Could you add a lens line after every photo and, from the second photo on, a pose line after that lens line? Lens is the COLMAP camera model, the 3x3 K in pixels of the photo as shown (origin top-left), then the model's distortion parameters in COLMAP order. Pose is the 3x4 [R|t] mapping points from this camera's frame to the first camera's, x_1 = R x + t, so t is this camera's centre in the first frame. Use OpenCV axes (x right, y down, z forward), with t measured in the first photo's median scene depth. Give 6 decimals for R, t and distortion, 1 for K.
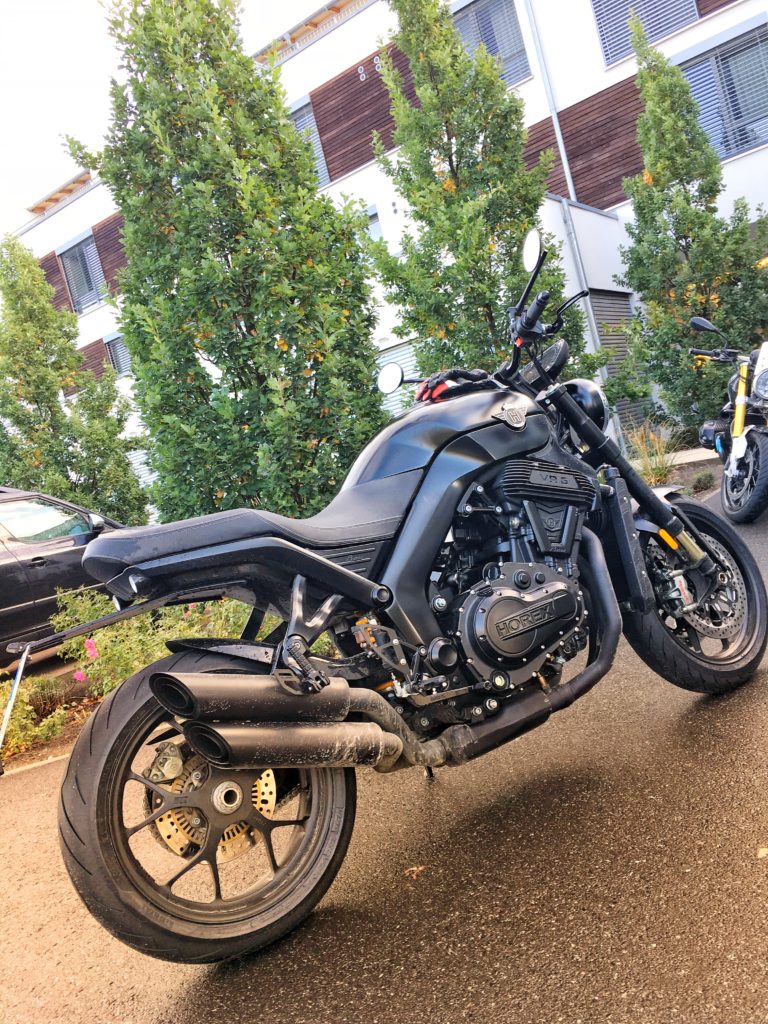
lens RADIAL K [[869.0, 0, 376.5], [0, 869.0, 507.3], [0, 0, 1]] dist [0.112937, -0.200488]
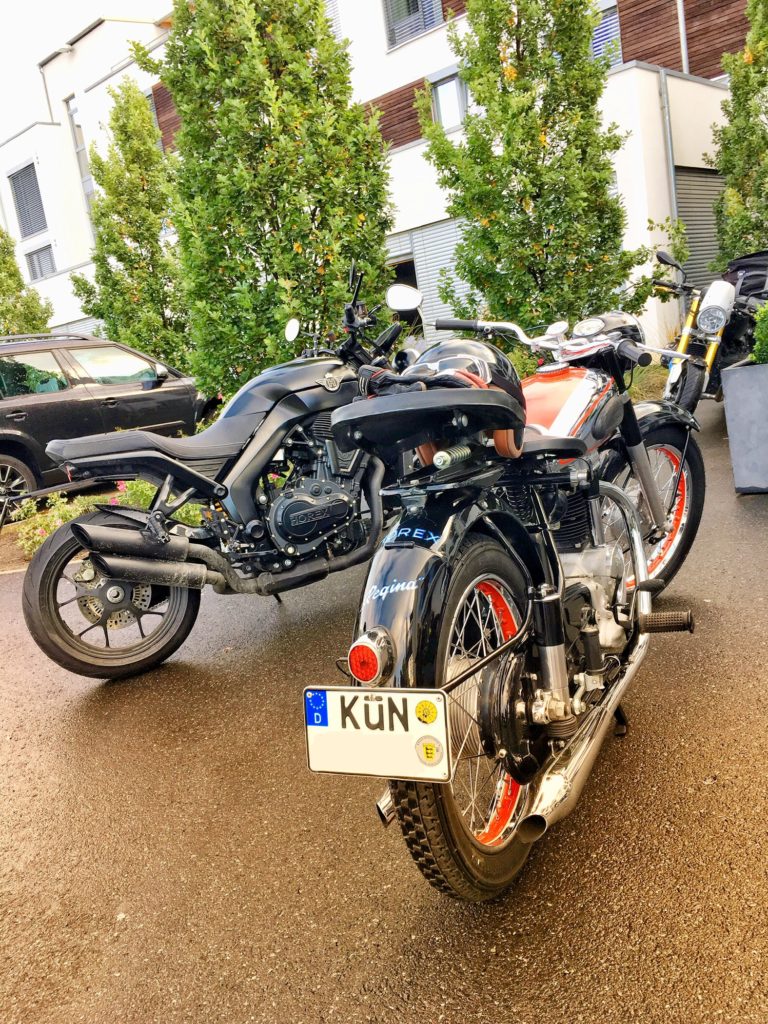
lens RADIAL K [[873.5, 0, 384.0], [0, 873.5, 512.0], [0, 0, 1]] dist [0.094908, -0.143434]
pose [[0.986924, 0.117550, -0.110287, 0.184261], [-0.094795, 0.976669, 0.192697, -0.077719], [0.130366, -0.179723, 0.975041, -0.217124]]
